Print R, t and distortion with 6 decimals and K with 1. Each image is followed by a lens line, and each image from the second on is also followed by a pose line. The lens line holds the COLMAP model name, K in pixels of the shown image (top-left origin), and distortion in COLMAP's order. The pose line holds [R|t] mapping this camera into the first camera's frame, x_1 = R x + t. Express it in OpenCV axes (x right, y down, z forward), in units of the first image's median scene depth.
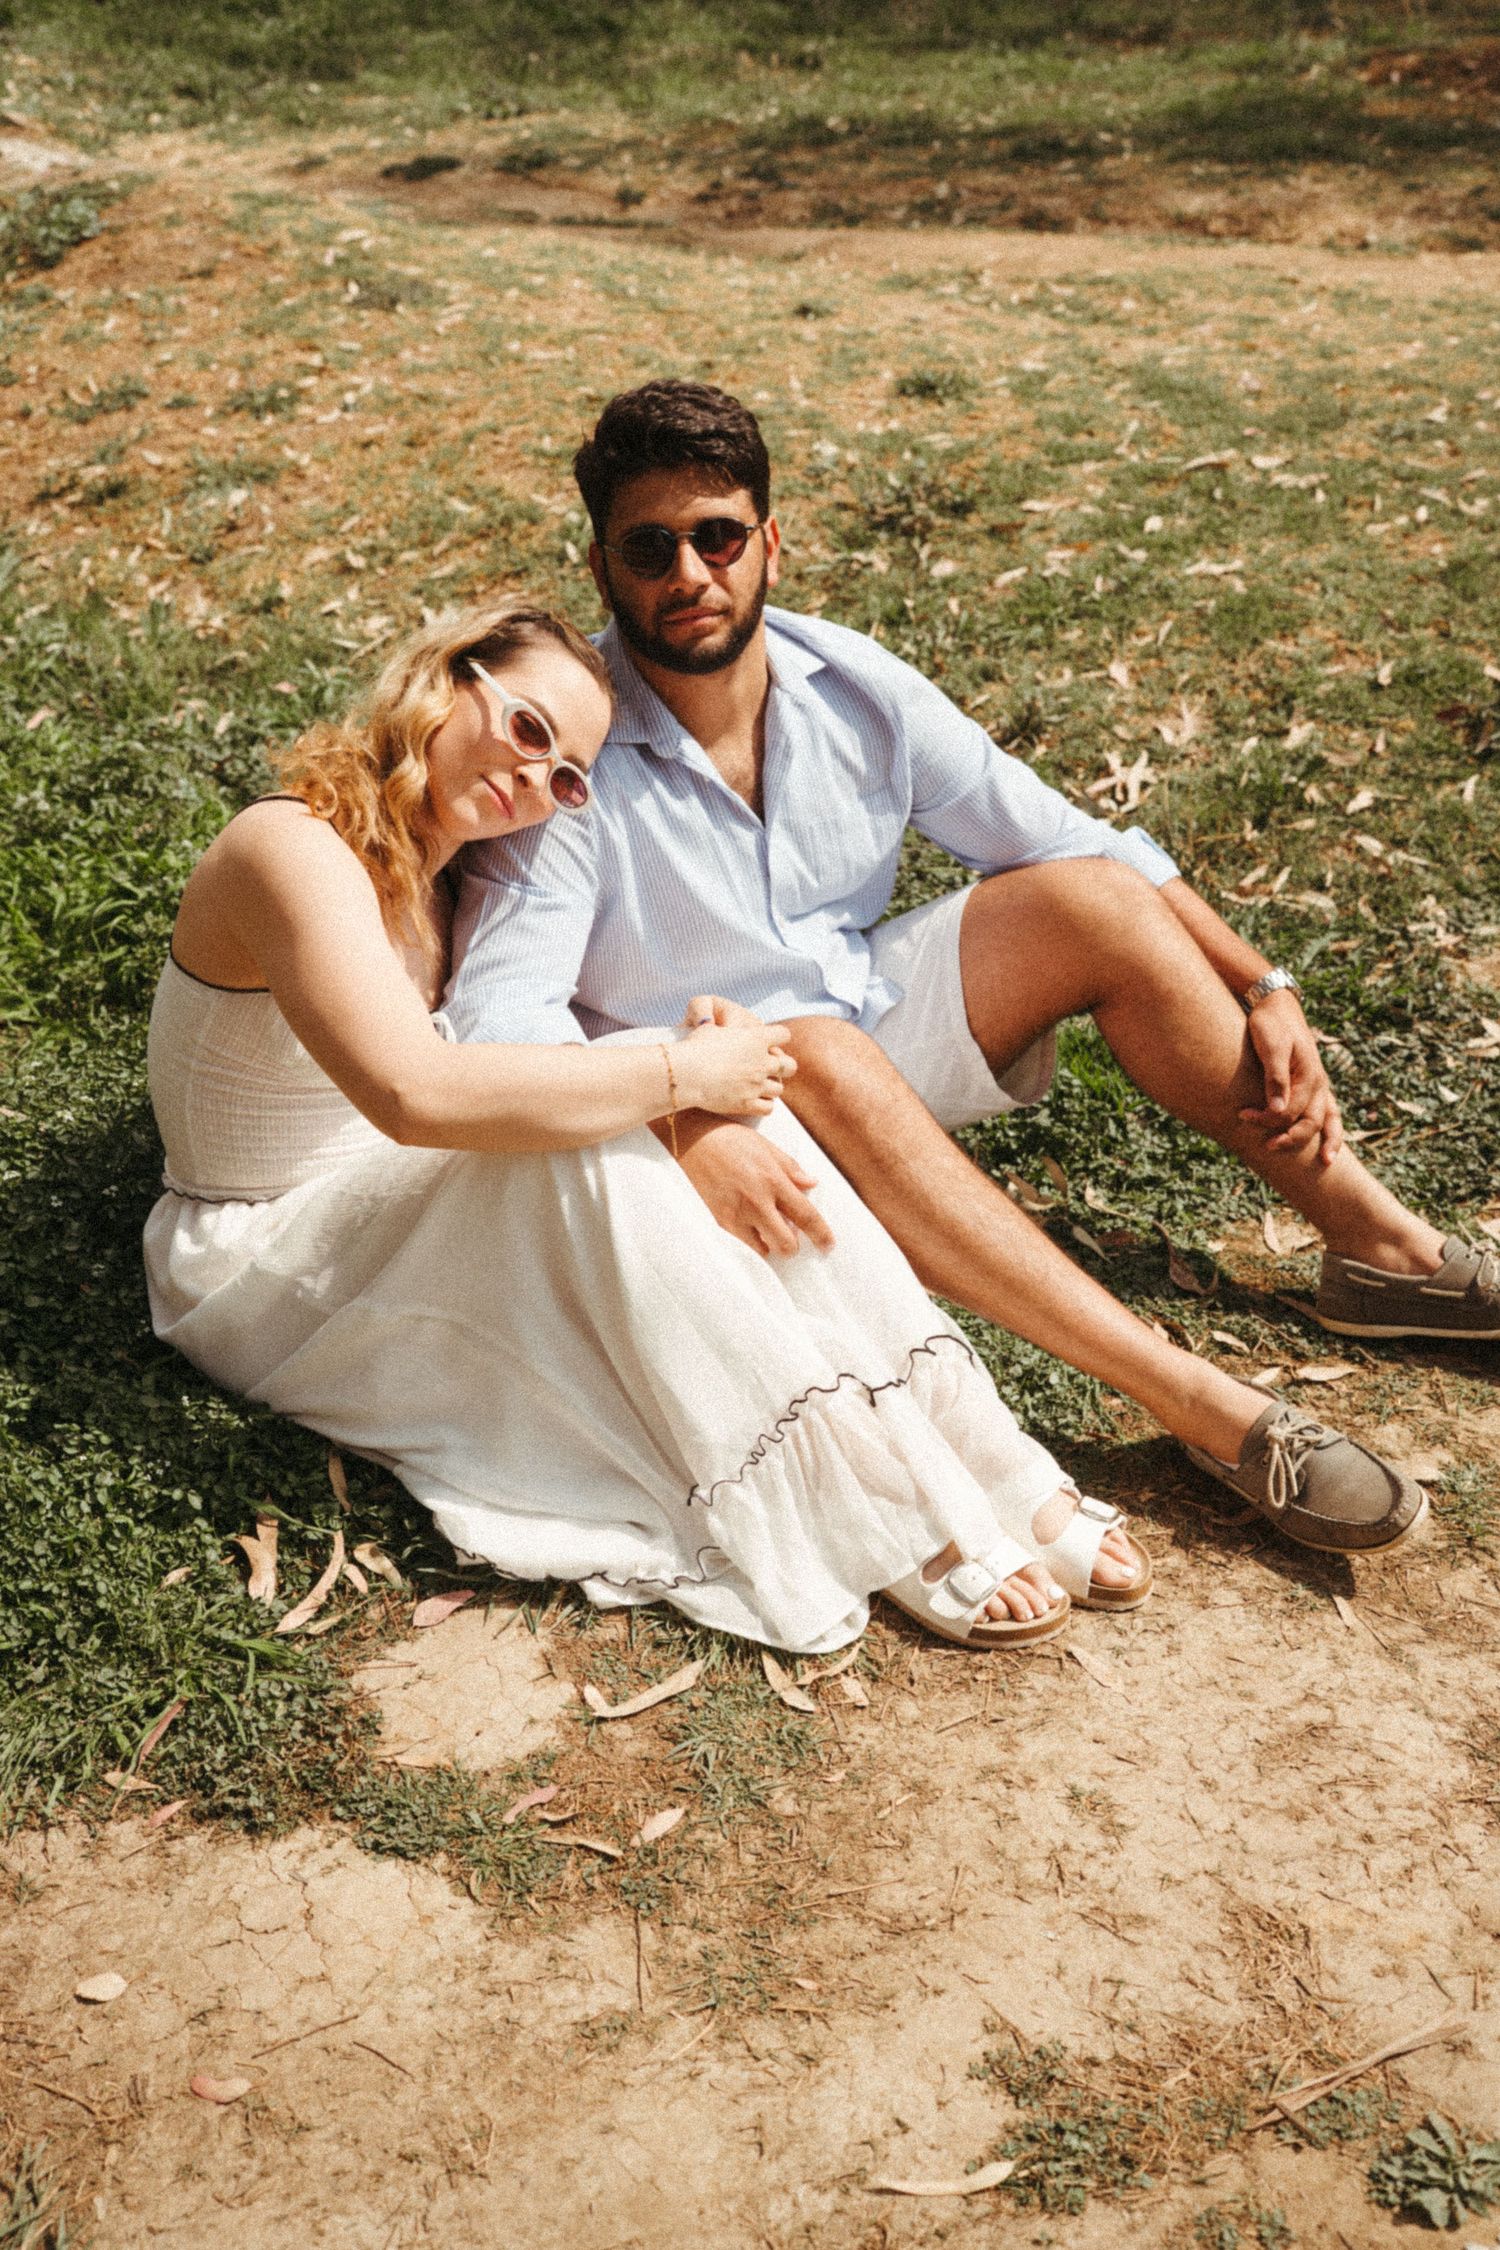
lens RADIAL K [[2175.8, 0, 735.0], [0, 2175.8, 1141.0], [0, 0, 1]] dist [-0.048204, 0.173858]
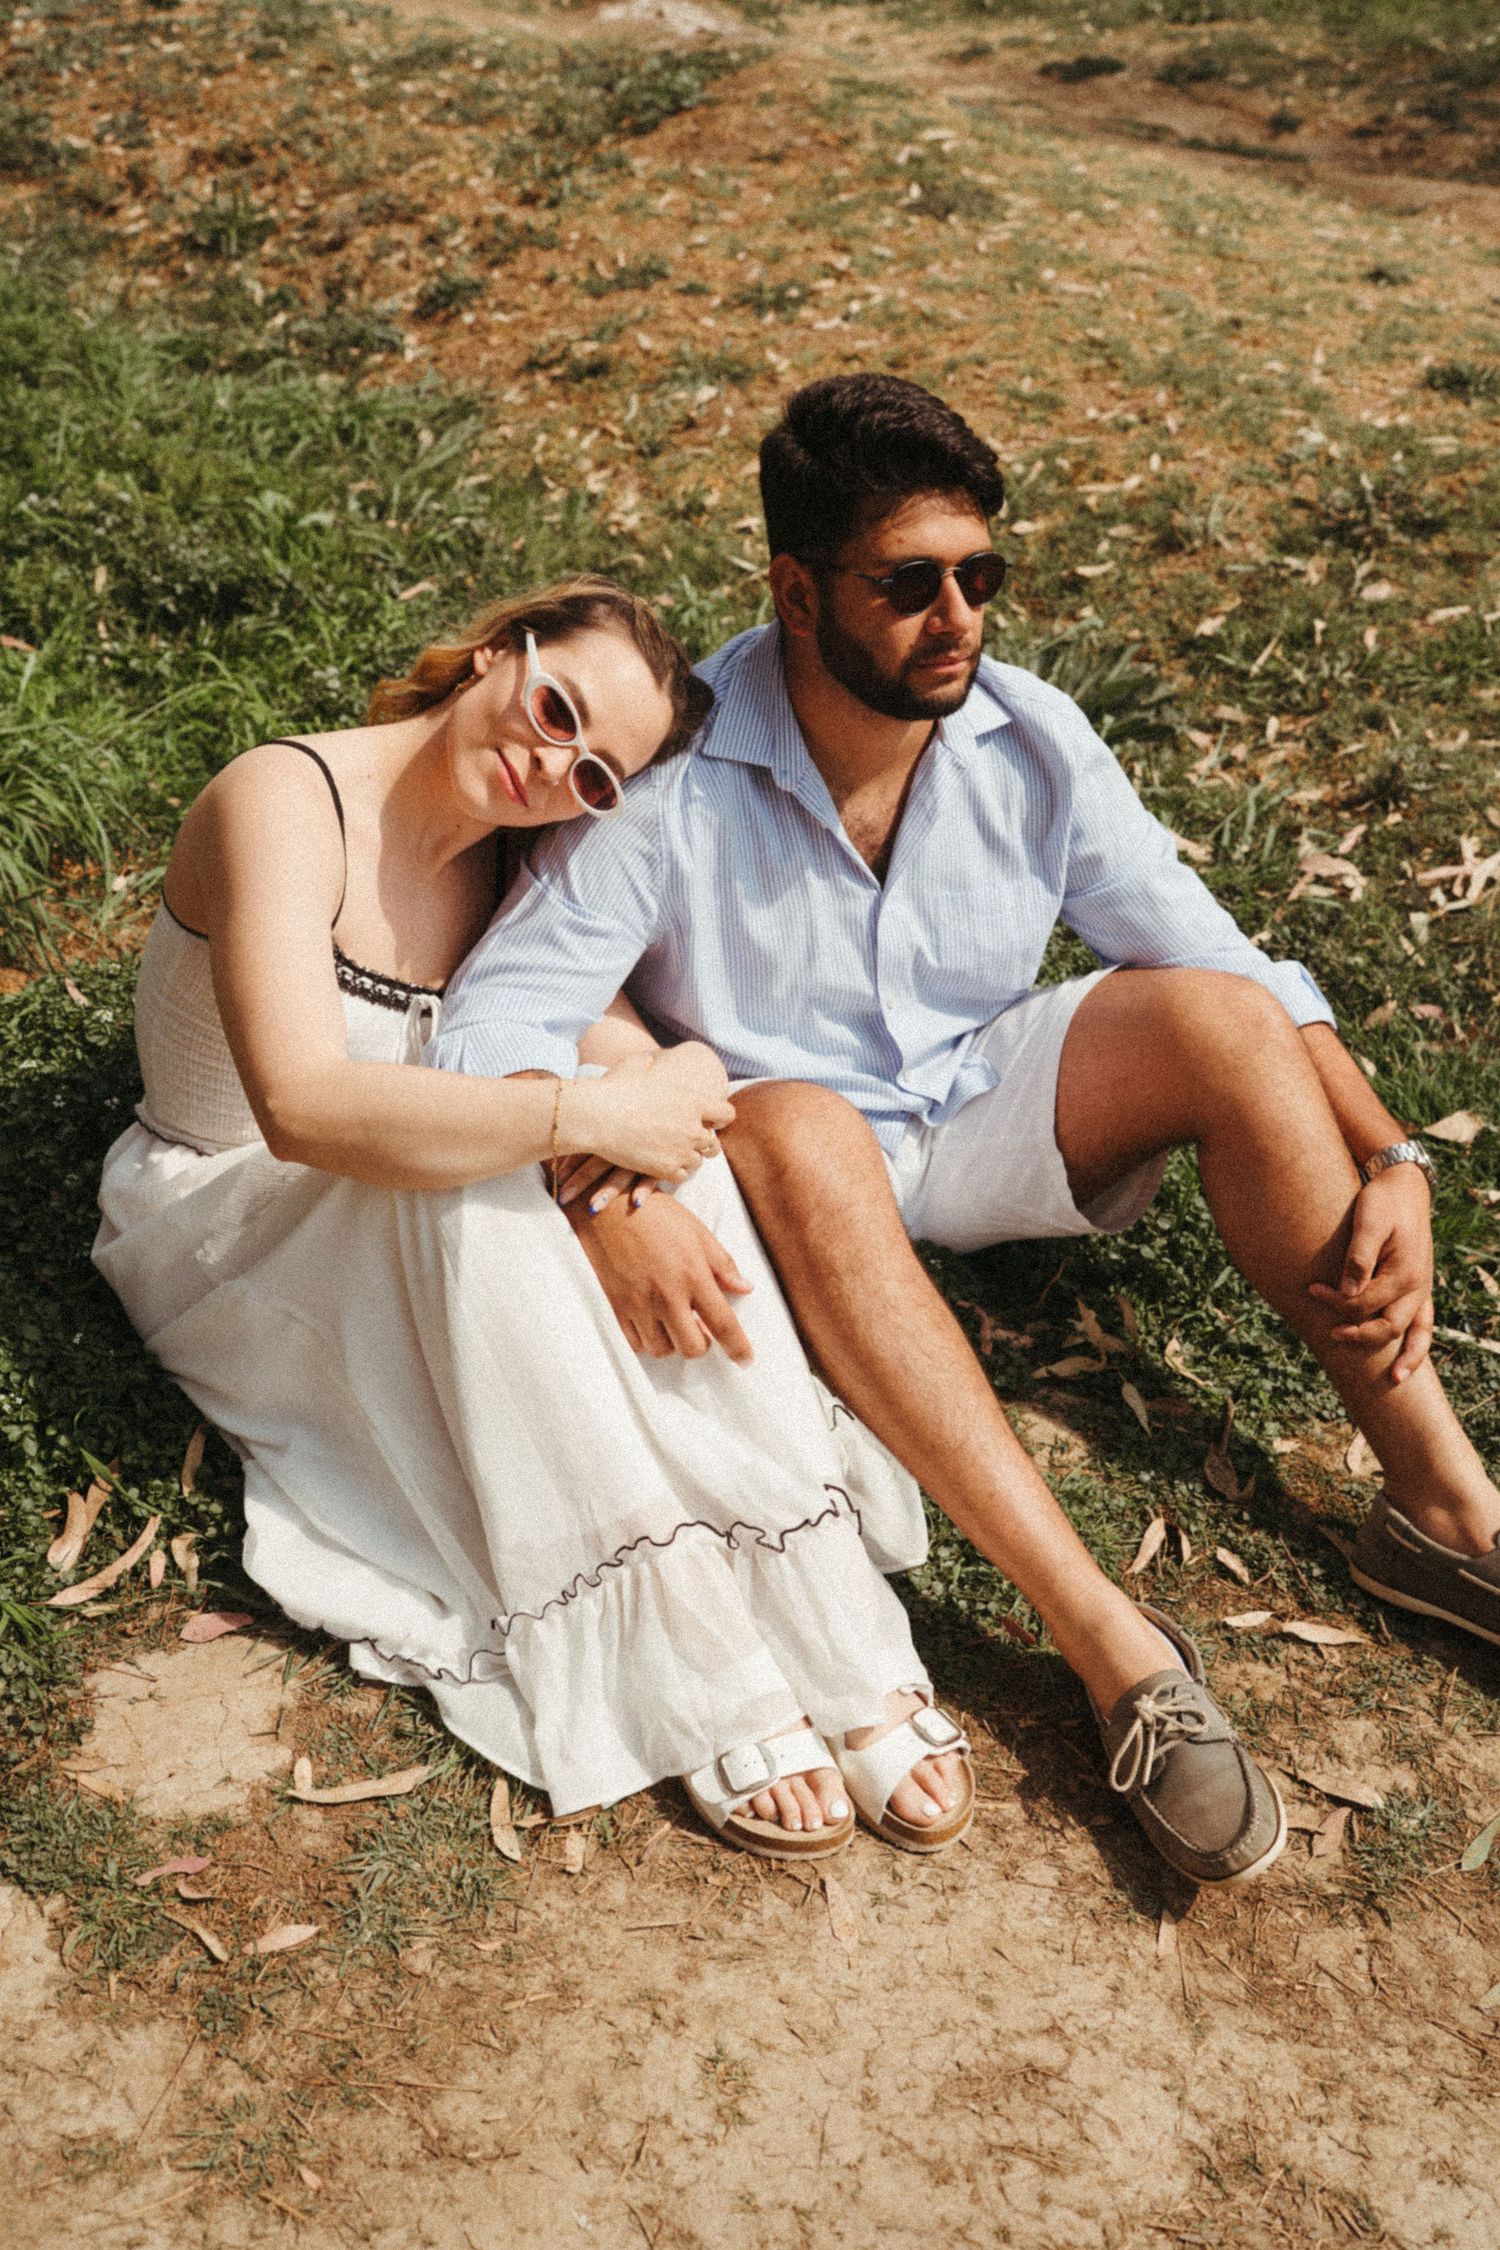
lens RADIAL K [[2175.8, 0, 735.0], [0, 2175.8, 1141.0], [0, 0, 1]] dist [-0.048204, 0.173858]
pose [[0.941083, 0.229573, -0.248311, 0.117745], [-0.218939, 0.973223, 0.070016, -0.047500], [0.257736, -0.011525, 0.966147, 0.066061]]
